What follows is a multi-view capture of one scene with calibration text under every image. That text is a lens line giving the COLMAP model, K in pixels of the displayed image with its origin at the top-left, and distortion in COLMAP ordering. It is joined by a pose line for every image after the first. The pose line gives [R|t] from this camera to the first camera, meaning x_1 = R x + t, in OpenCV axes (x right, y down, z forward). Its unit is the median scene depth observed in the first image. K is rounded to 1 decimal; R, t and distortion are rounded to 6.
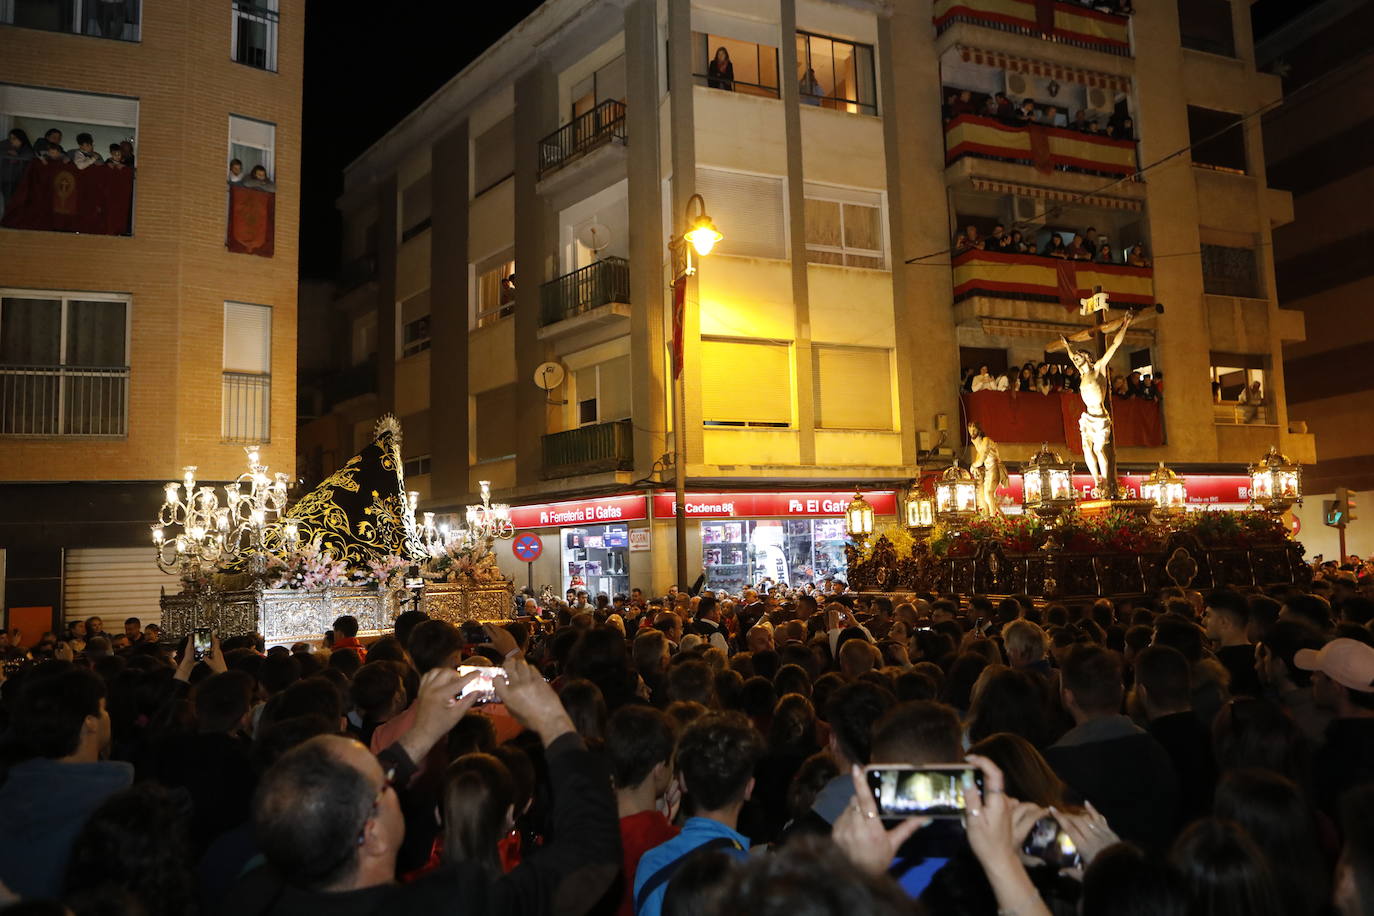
lens RADIAL K [[971.0, 0, 710.9], [0, 971.0, 486.6], [0, 0, 1]] dist [-0.111216, 0.071866]
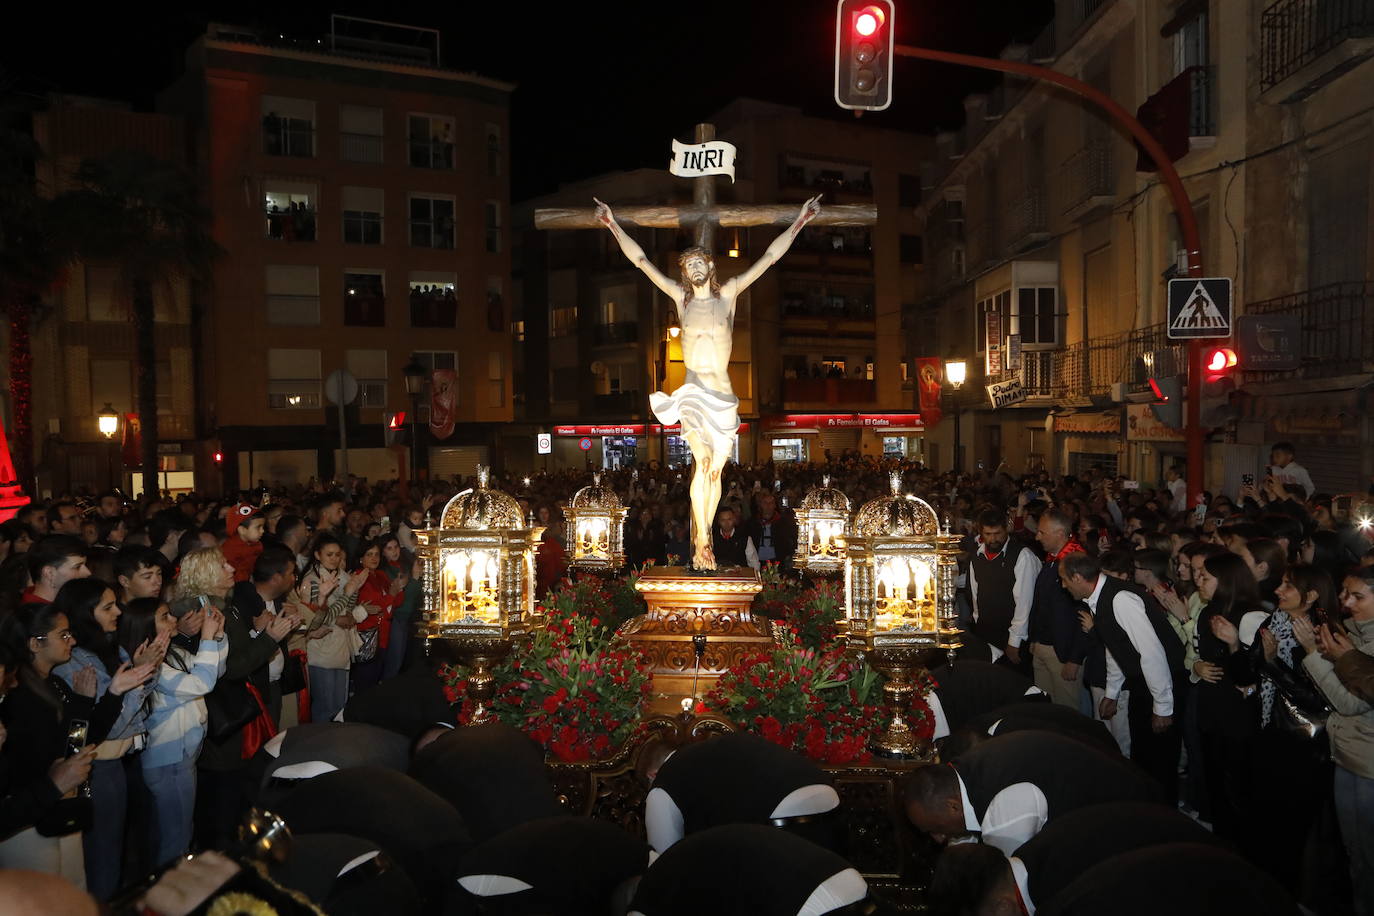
lens RADIAL K [[953.1, 0, 687.4], [0, 953.1, 465.3], [0, 0, 1]] dist [-0.091577, 0.059646]
pose [[0.997992, 0.015811, 0.061329, -0.109772], [-0.022186, 0.994255, 0.104710, -0.147823], [-0.059321, -0.105860, 0.992610, -1.422640]]
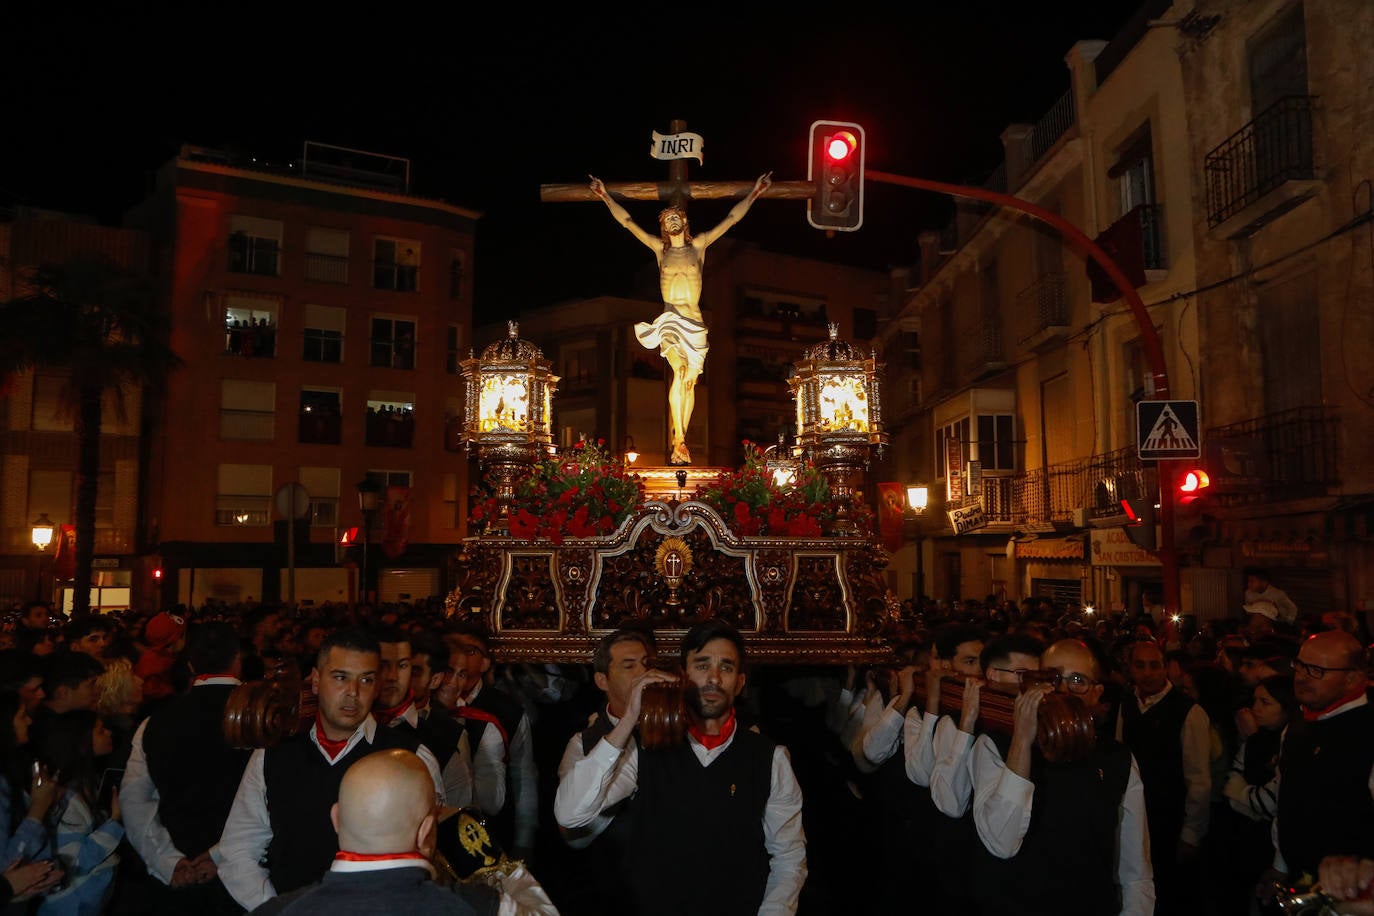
lens RADIAL K [[953.1, 0, 687.4], [0, 953.1, 465.3], [0, 0, 1]] dist [-0.091577, 0.059646]
pose [[0.993521, 0.040937, 0.106022, -0.116697], [-0.037933, 0.998824, -0.030198, -0.140836], [-0.107133, 0.025981, 0.993905, -1.404737]]
